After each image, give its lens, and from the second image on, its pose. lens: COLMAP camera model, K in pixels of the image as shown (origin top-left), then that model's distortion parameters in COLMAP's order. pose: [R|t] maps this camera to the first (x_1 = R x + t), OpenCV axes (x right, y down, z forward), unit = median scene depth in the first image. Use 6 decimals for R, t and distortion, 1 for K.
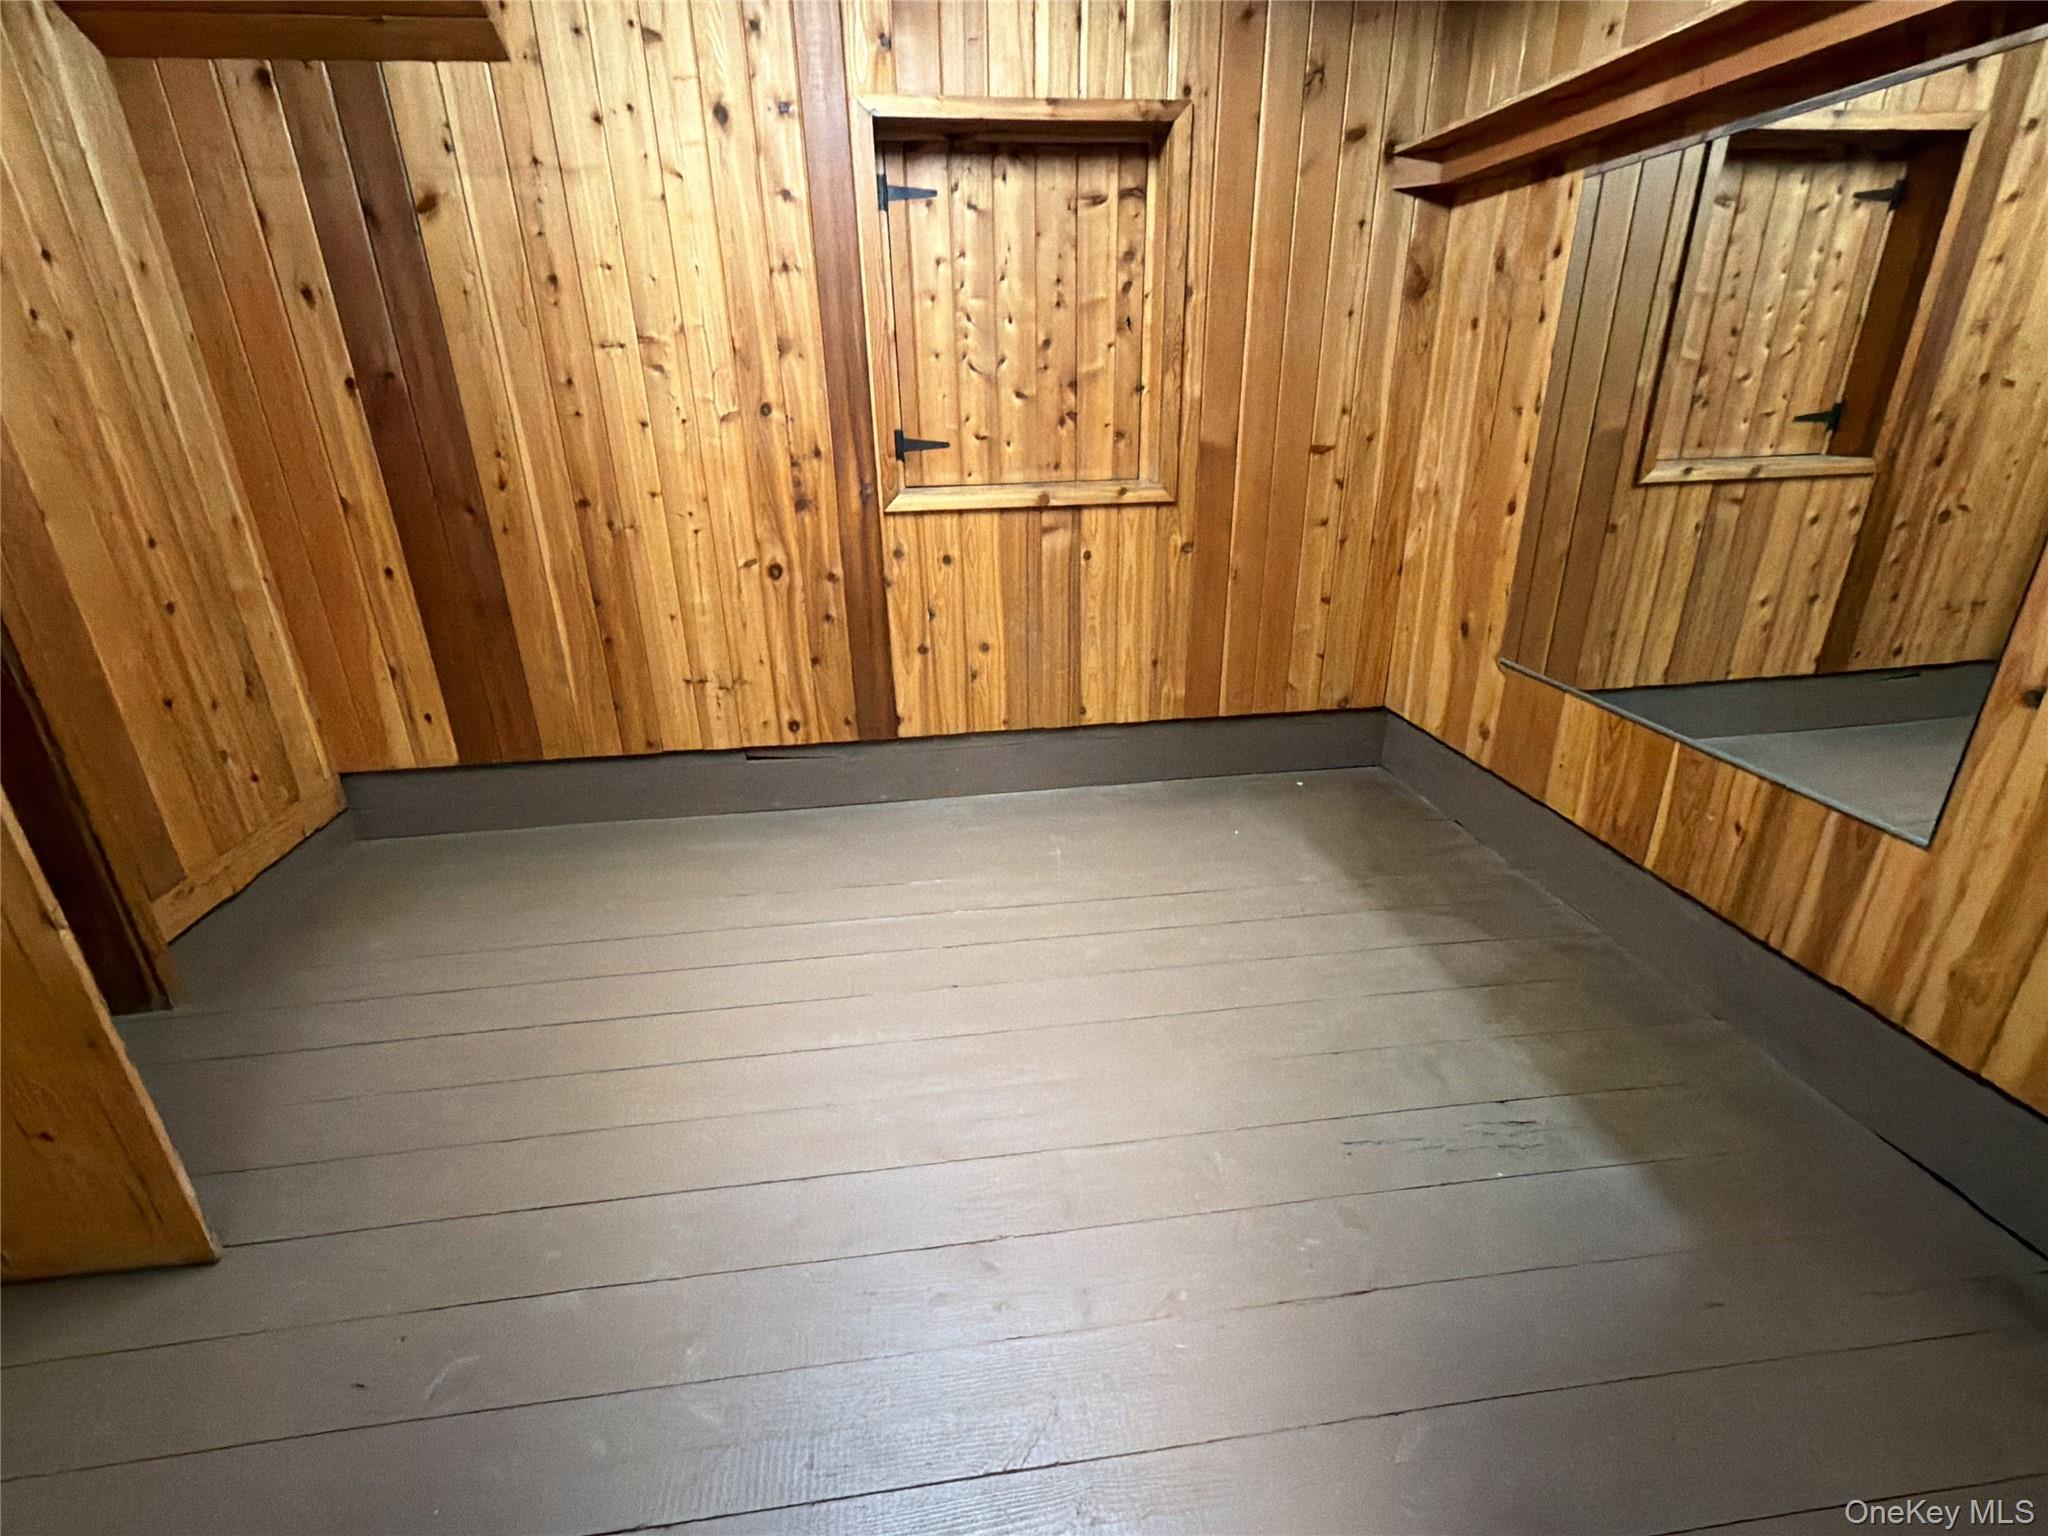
lens RADIAL K [[930.3, 0, 1026.7], [0, 930.3, 770.4], [0, 0, 1]] dist [-0.000798, 0.000264]
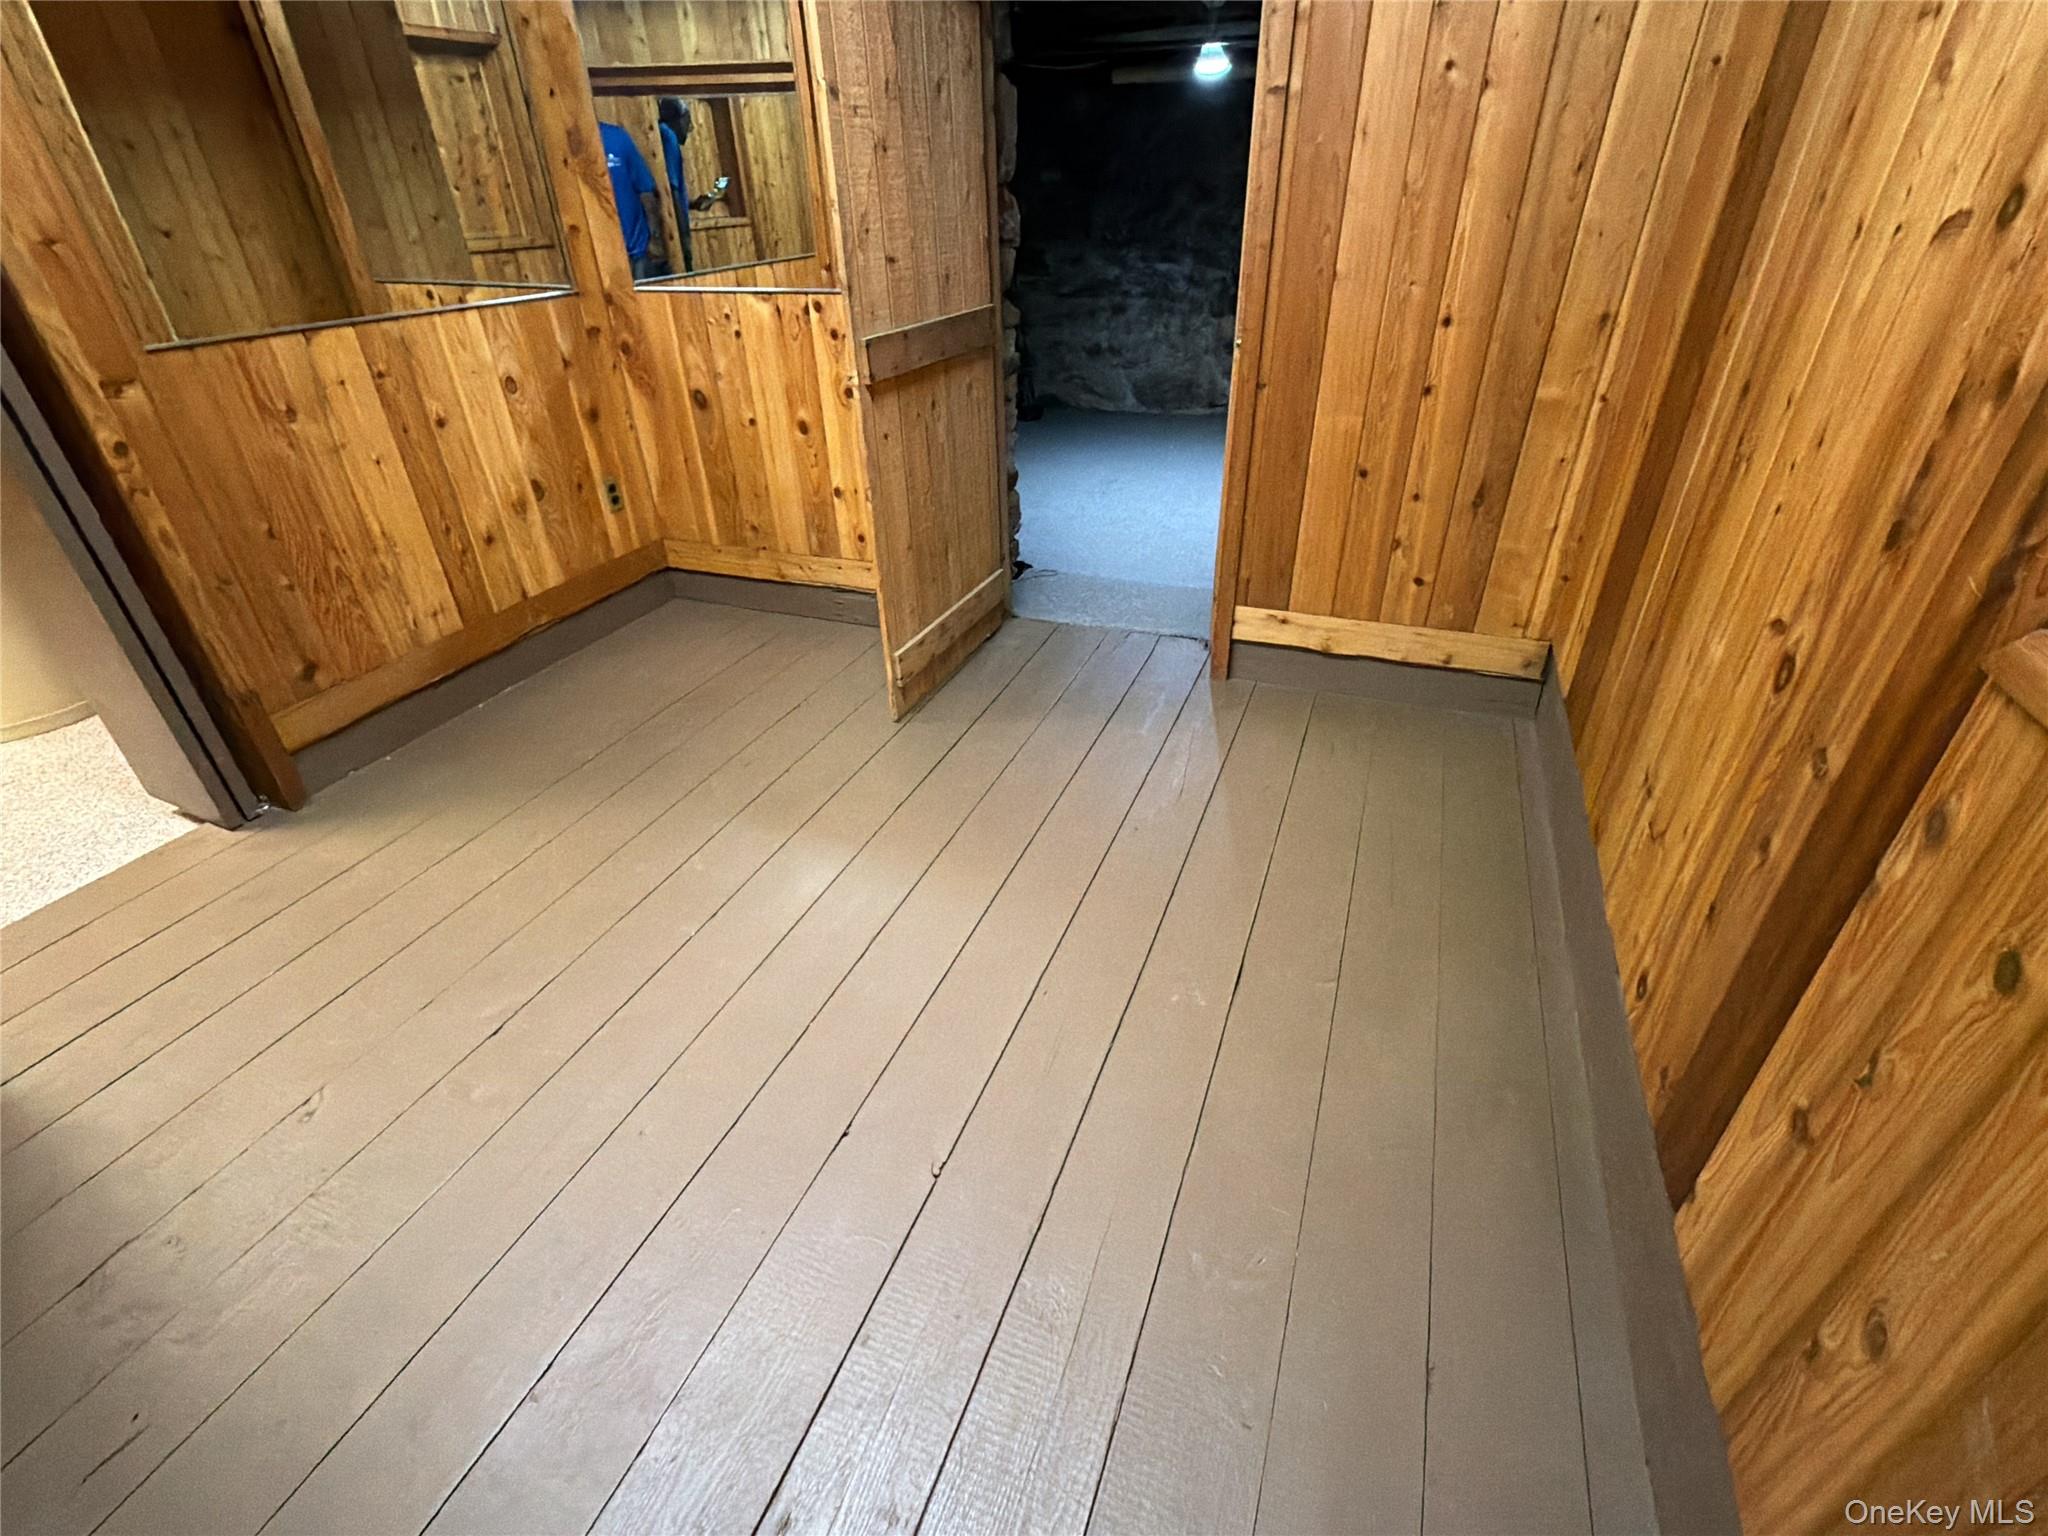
lens RADIAL K [[930.3, 0, 1026.7], [0, 930.3, 770.4], [0, 0, 1]] dist [-0.000798, 0.000264]
pose [[-0.479668, 0.492210, -0.726394, 0.193857], [-0.305835, 0.682148, 0.664183, -0.387675], [0.822426, 0.540744, -0.176669, 0.942953]]
